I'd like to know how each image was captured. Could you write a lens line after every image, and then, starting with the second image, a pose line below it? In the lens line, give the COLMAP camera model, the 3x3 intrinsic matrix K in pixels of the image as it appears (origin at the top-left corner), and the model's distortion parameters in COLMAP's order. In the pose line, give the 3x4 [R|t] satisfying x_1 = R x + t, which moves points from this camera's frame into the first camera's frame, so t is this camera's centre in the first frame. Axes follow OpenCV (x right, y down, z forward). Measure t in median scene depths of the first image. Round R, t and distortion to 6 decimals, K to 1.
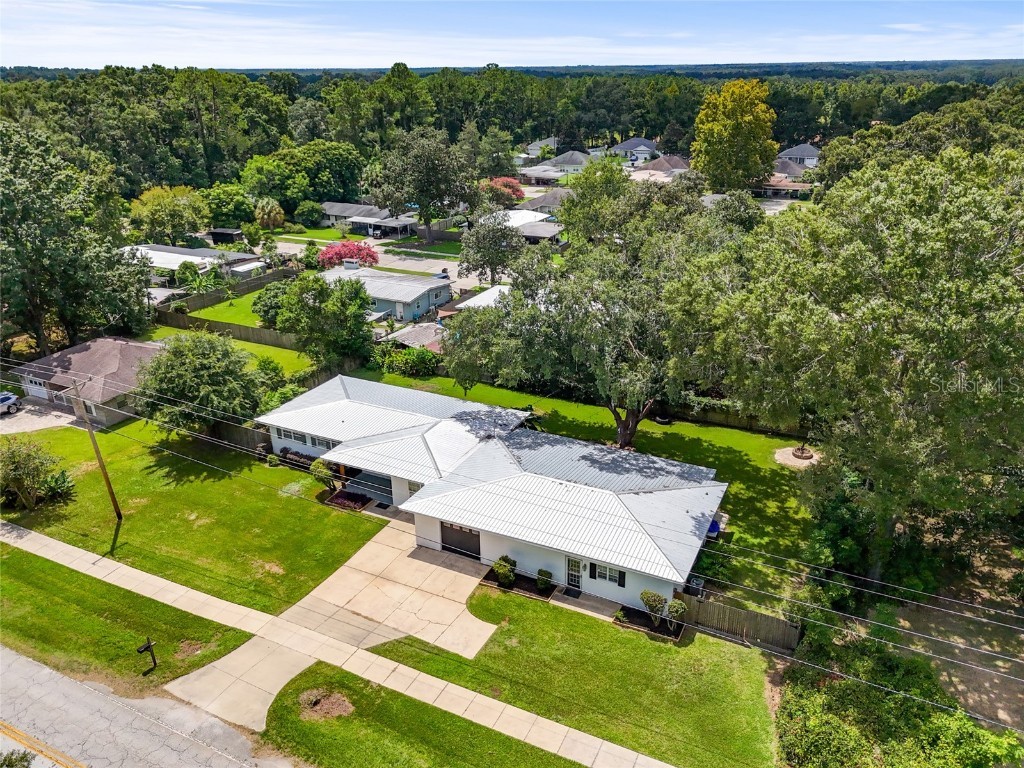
lens RADIAL K [[763.3, 0, 515.2], [0, 763.3, 382.7], [0, 0, 1]] dist [0.064495, -0.058550]
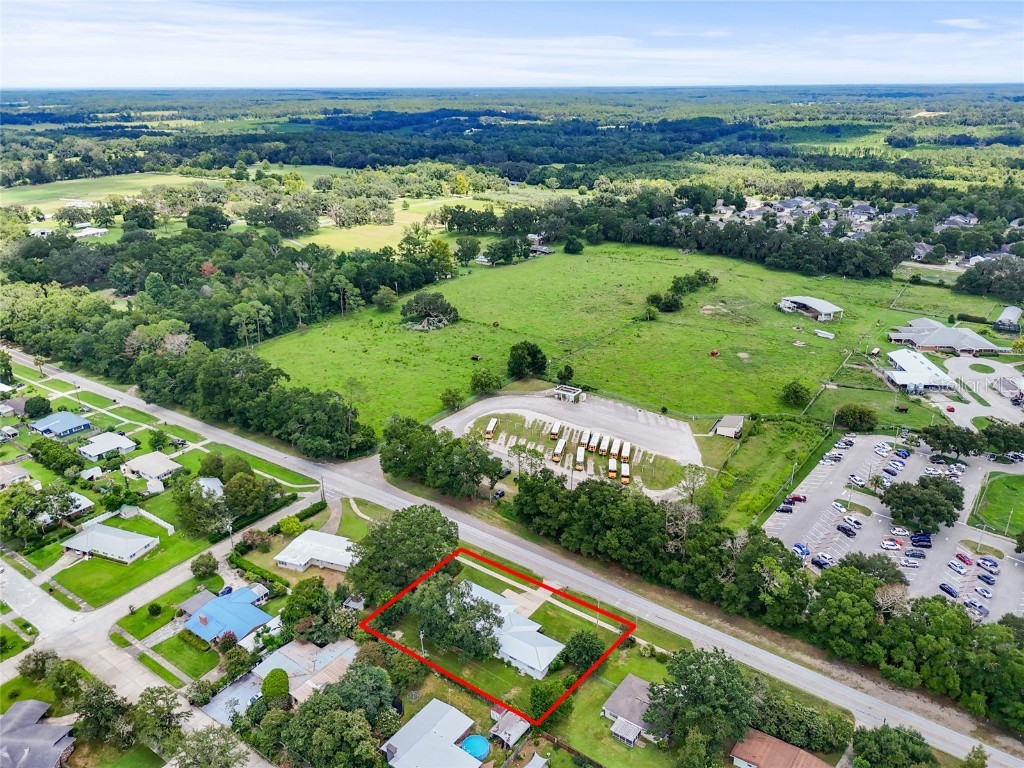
lens RADIAL K [[763.3, 0, 515.2], [0, 763.3, 382.7], [0, 0, 1]] dist [0.064495, -0.058550]
pose [[-0.986221, -0.042174, 0.159969, -0.721256], [0.083335, 0.708674, 0.700597, -3.496912], [-0.142913, 0.704274, -0.695394, 2.973216]]
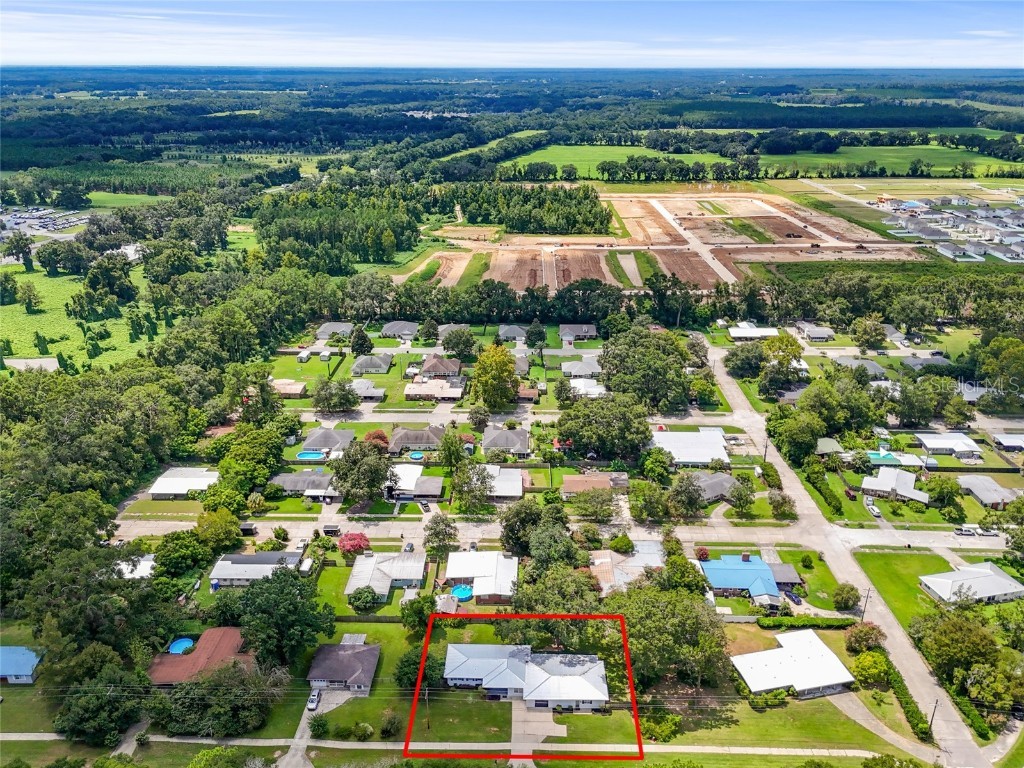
lens RADIAL K [[763.3, 0, 515.2], [0, 763.3, 382.7], [0, 0, 1]] dist [0.064495, -0.058550]
pose [[0.906460, -0.153088, 0.393566, -1.293591], [0.156179, 0.987428, 0.024375, -1.290271], [-0.392350, 0.039372, 0.918973, -2.143124]]
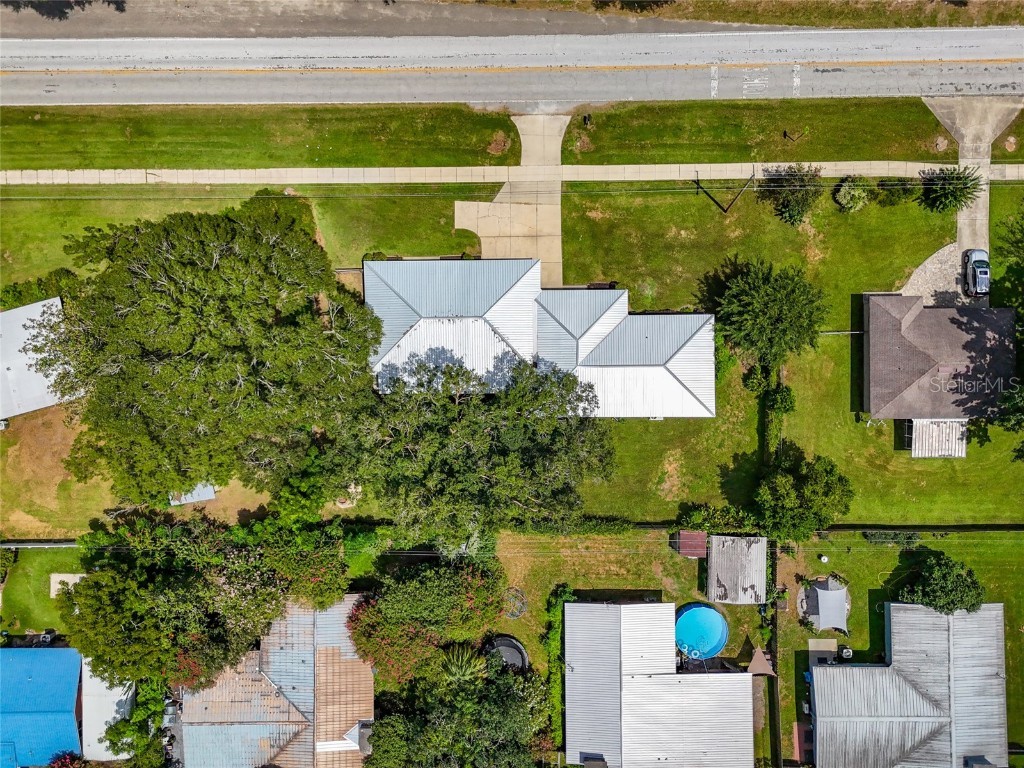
lens RADIAL K [[763.3, 0, 515.2], [0, 763.3, 382.7], [0, 0, 1]] dist [0.064495, -0.058550]
pose [[-0.890014, 0.455082, 0.027863, -0.030023], [-0.148992, -0.348055, 0.925559, -1.411577], [0.430903, 0.819609, 0.377577, 0.570475]]
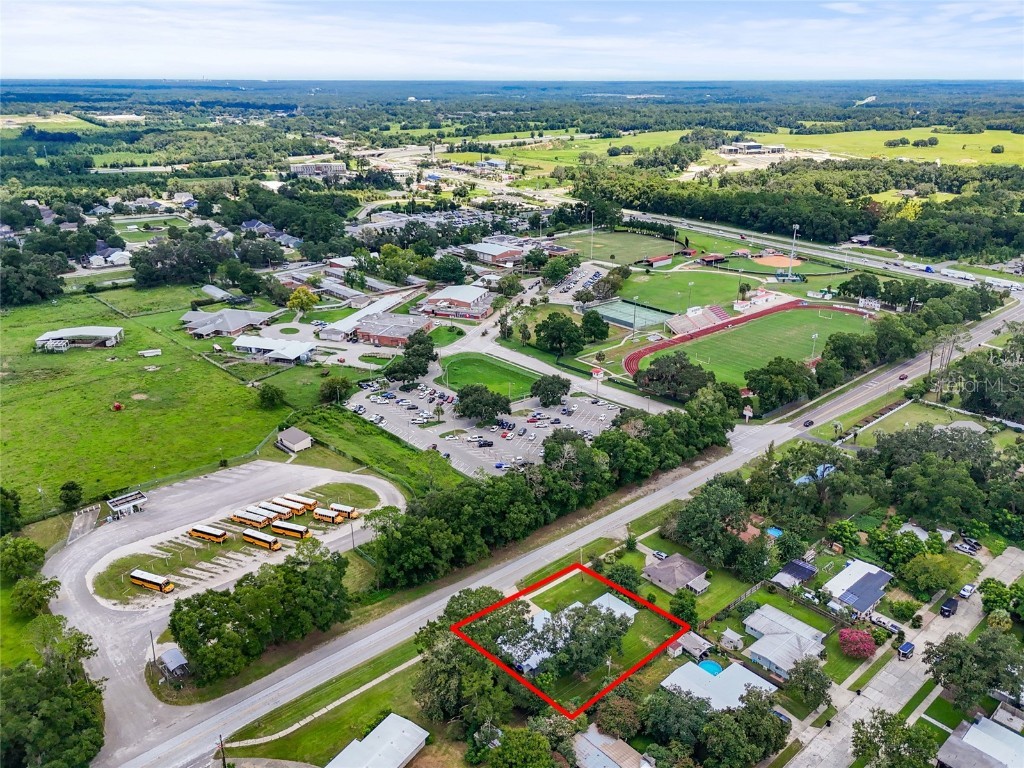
lens RADIAL K [[811.7, 0, 528.9], [0, 811.7, 383.6], [0, 0, 1]] dist [0.060260, -0.088154]
pose [[-0.355903, 0.345780, -0.868199, 3.126925], [-0.370479, 0.800701, 0.470769, -2.746620], [0.857950, 0.489197, -0.156868, 1.013260]]
